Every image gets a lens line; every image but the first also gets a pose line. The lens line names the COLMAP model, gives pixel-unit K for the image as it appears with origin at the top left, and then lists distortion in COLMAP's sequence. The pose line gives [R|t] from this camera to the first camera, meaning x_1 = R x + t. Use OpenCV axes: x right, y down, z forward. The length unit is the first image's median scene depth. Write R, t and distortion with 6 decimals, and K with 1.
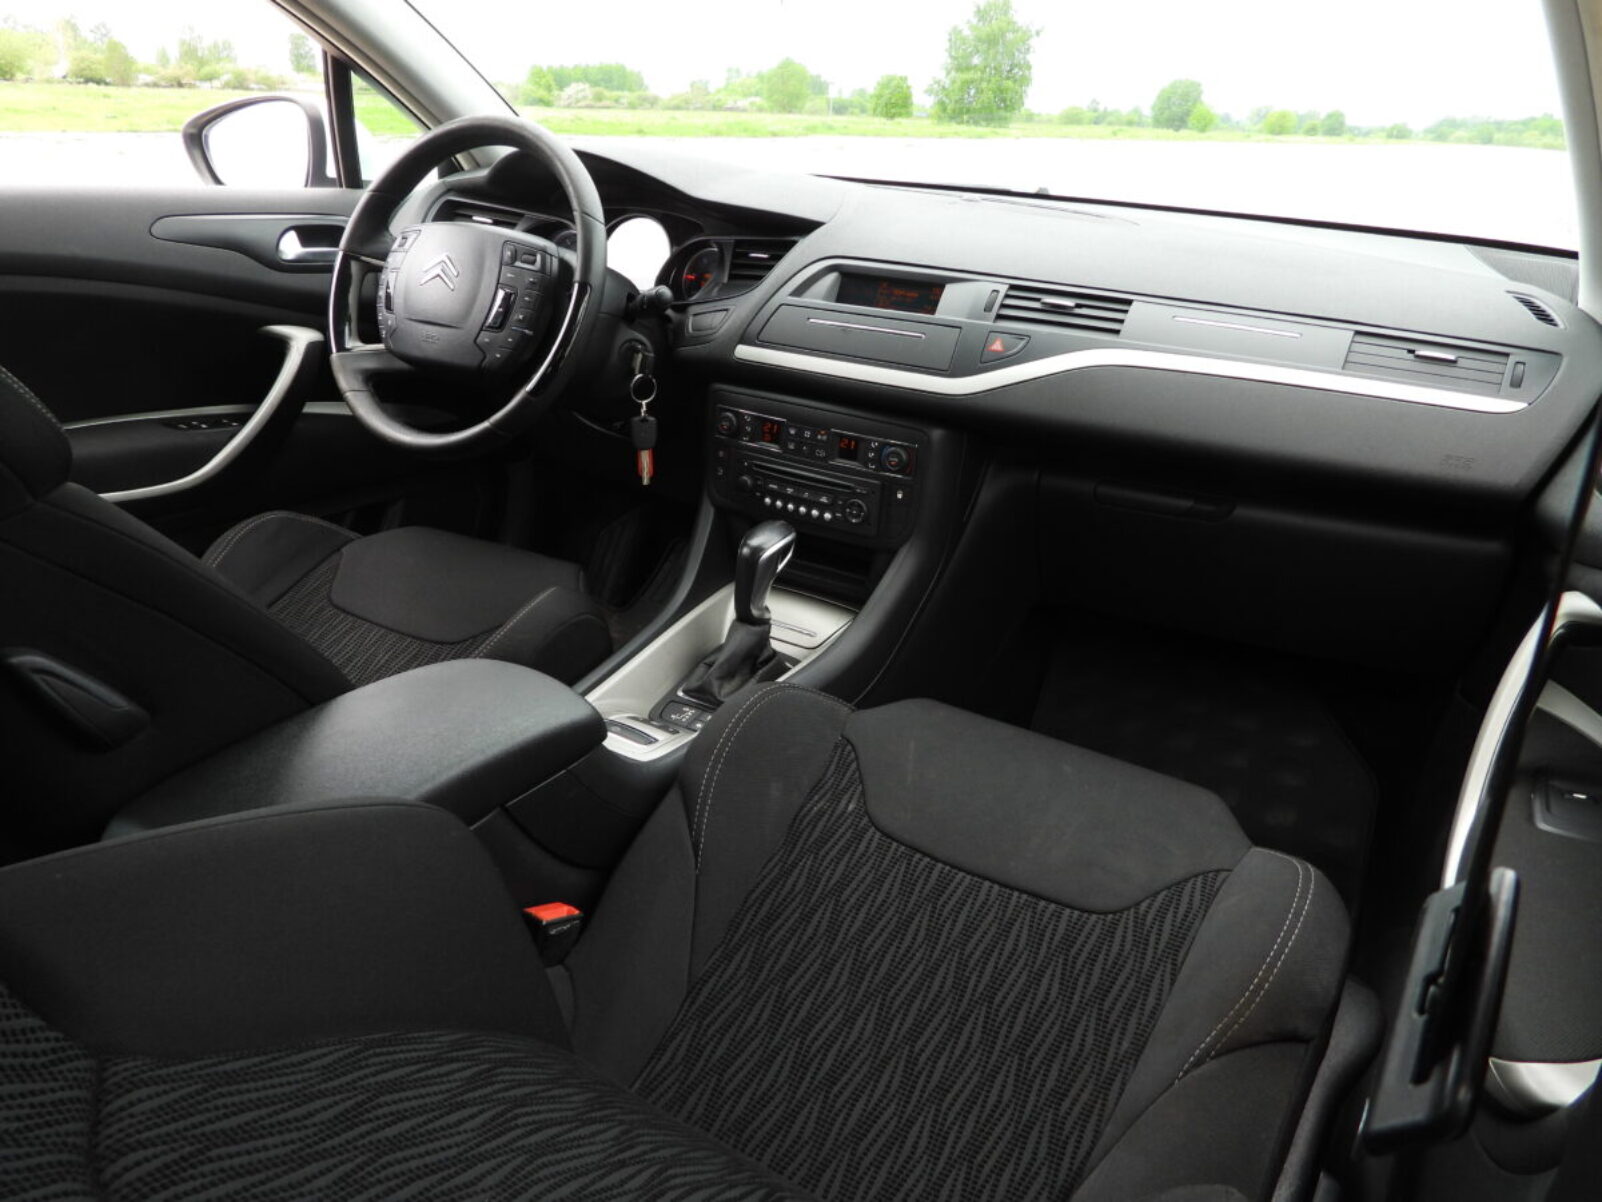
lens RADIAL K [[1144.0, 0, 801.0], [0, 1144.0, 601.0], [0, 0, 1]] dist [-0.013111, 0.002513]
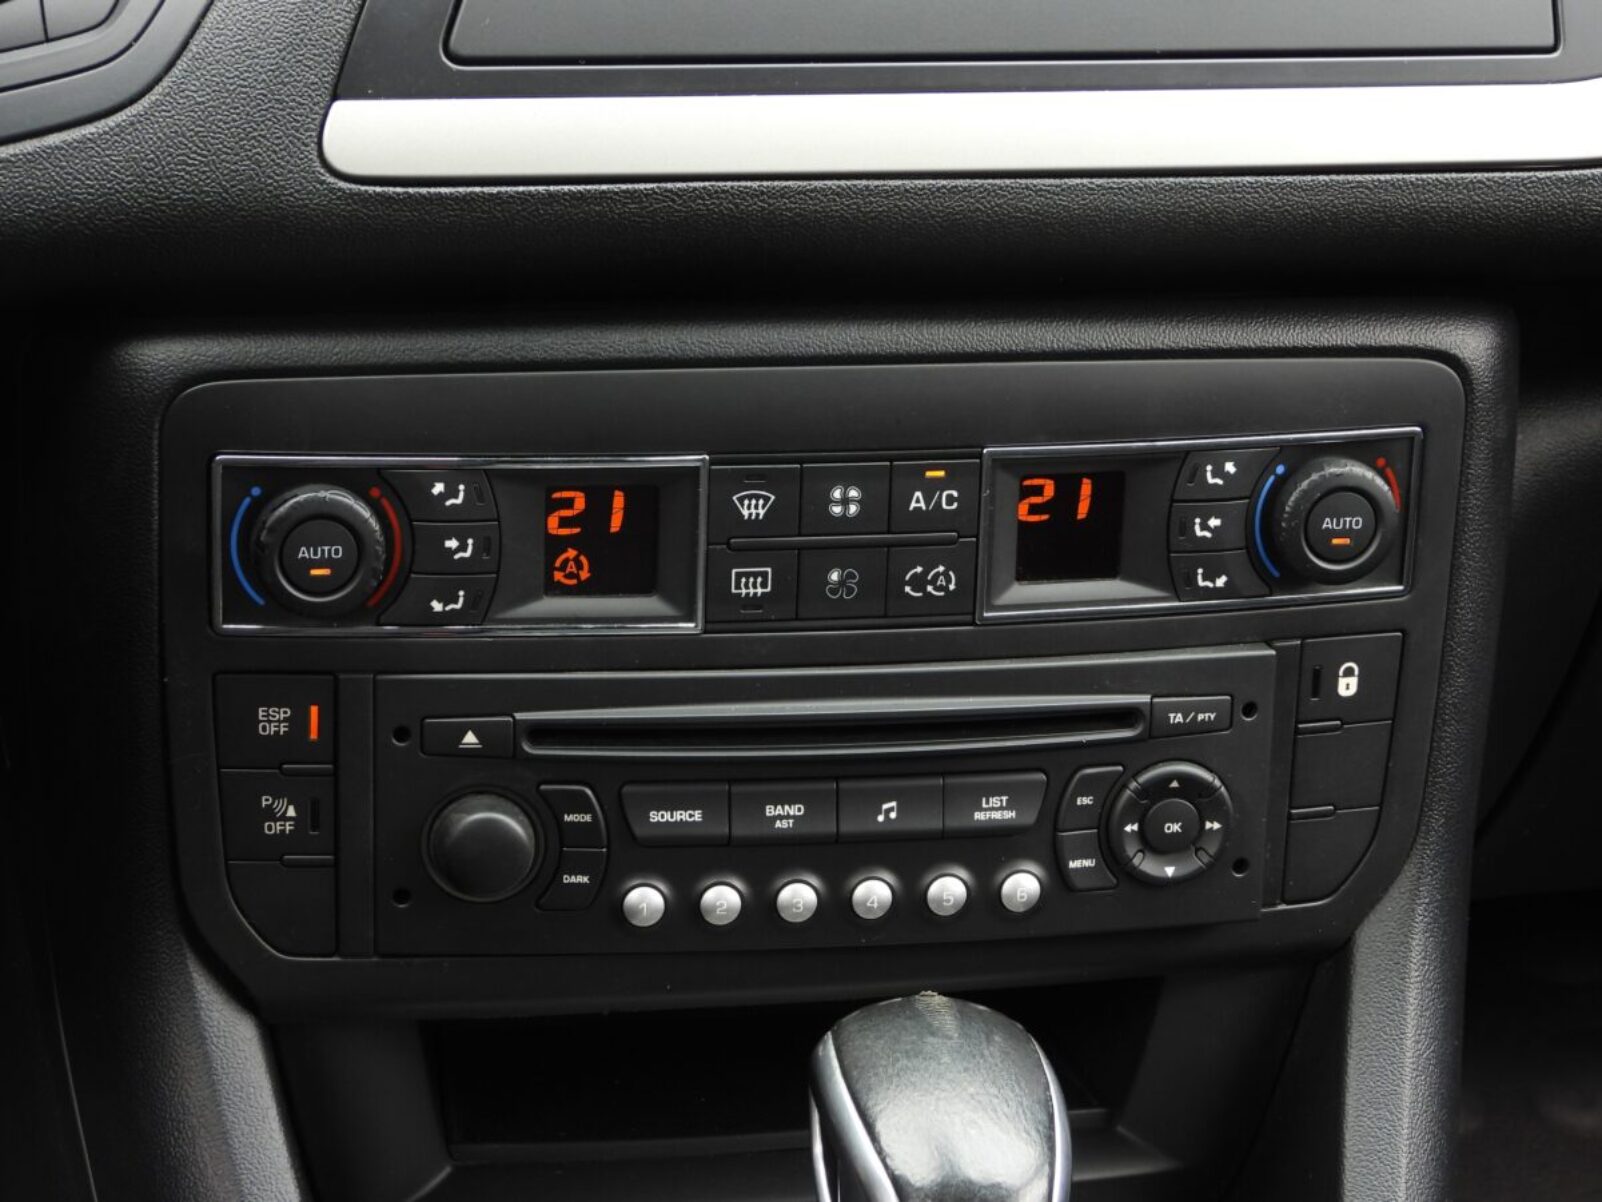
lens RADIAL K [[4314.9, 0, 801.0], [0, 4314.9, 601.0], [0, 0, 1]] dist [-0.124138, -0.217299]
pose [[0.732631, -0.268813, 0.625292, -0.433535], [0.258333, 0.959781, 0.109931, -0.205155], [-0.629695, 0.080995, 0.772609, 0.455651]]
